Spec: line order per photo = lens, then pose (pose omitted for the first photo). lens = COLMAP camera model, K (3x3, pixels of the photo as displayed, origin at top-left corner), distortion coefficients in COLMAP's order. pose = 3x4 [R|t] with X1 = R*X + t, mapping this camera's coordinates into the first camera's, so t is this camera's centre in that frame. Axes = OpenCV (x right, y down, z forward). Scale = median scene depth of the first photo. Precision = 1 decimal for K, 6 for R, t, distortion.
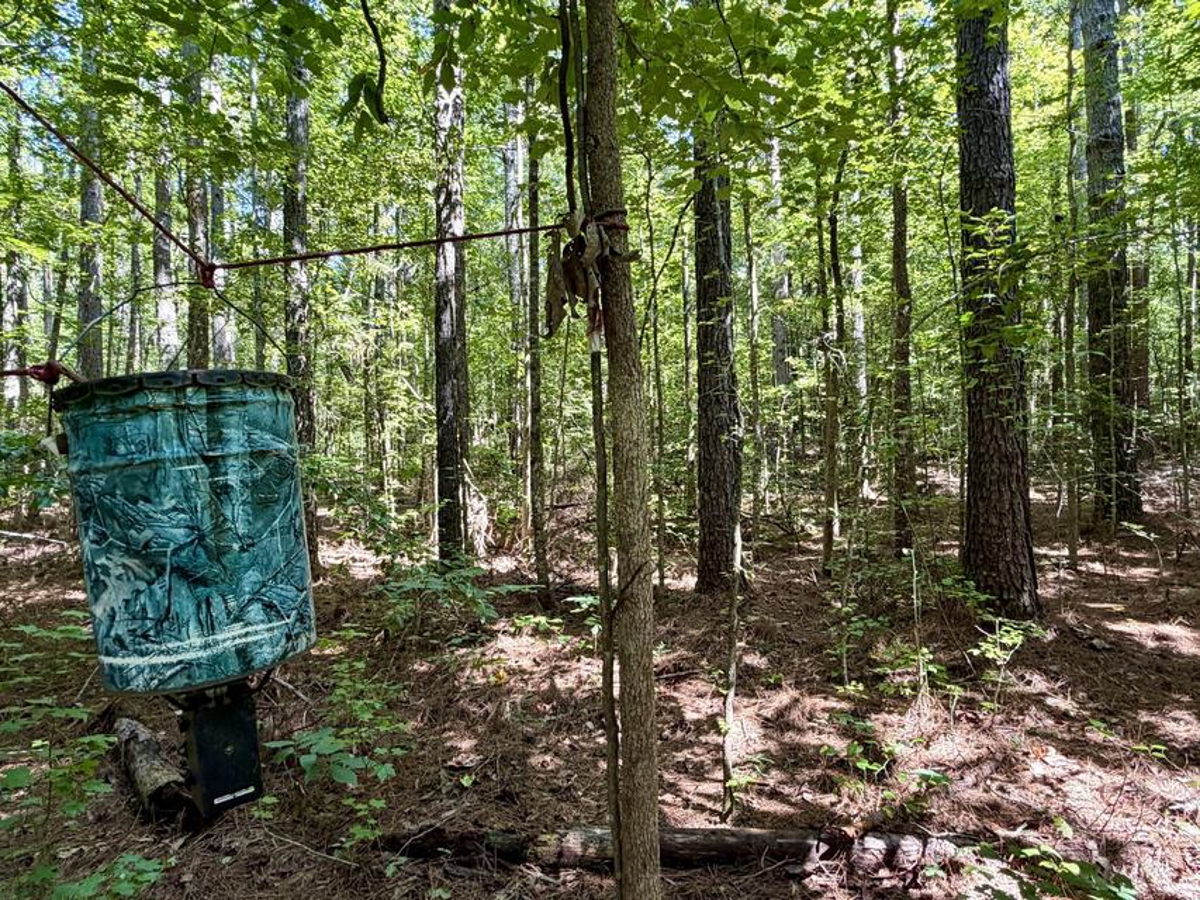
lens RADIAL K [[666.6, 0, 603.7], [0, 666.6, 454.8], [0, 0, 1]] dist [0.004928, 0.002085]
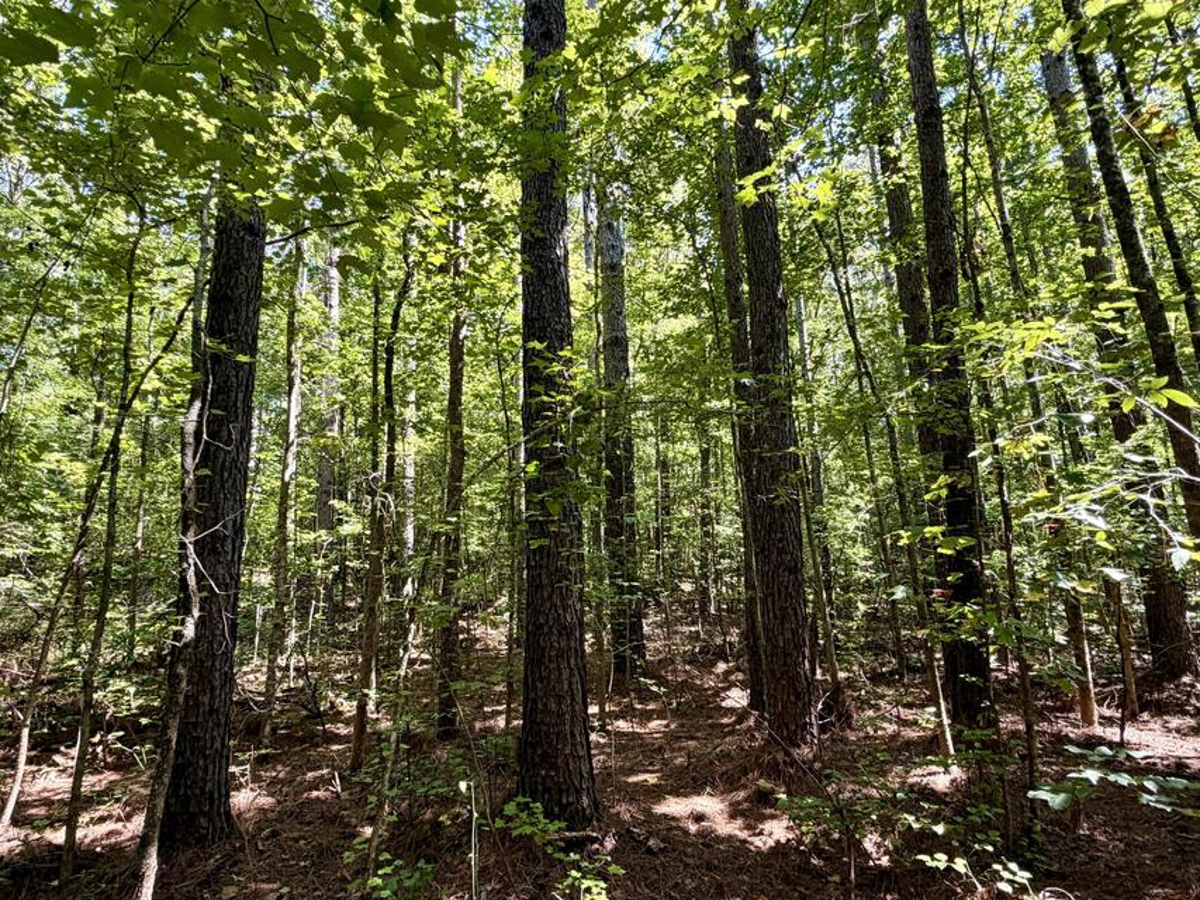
lens RADIAL K [[666.6, 0, 602.6], [0, 666.6, 455.9], [0, 0, 1]] dist [0.004928, 0.002085]
pose [[0.795468, 0.120960, 0.593801, 0.036498], [0.009952, 0.977137, -0.212379, -0.012873], [-0.605914, 0.174850, 0.776077, 0.100164]]
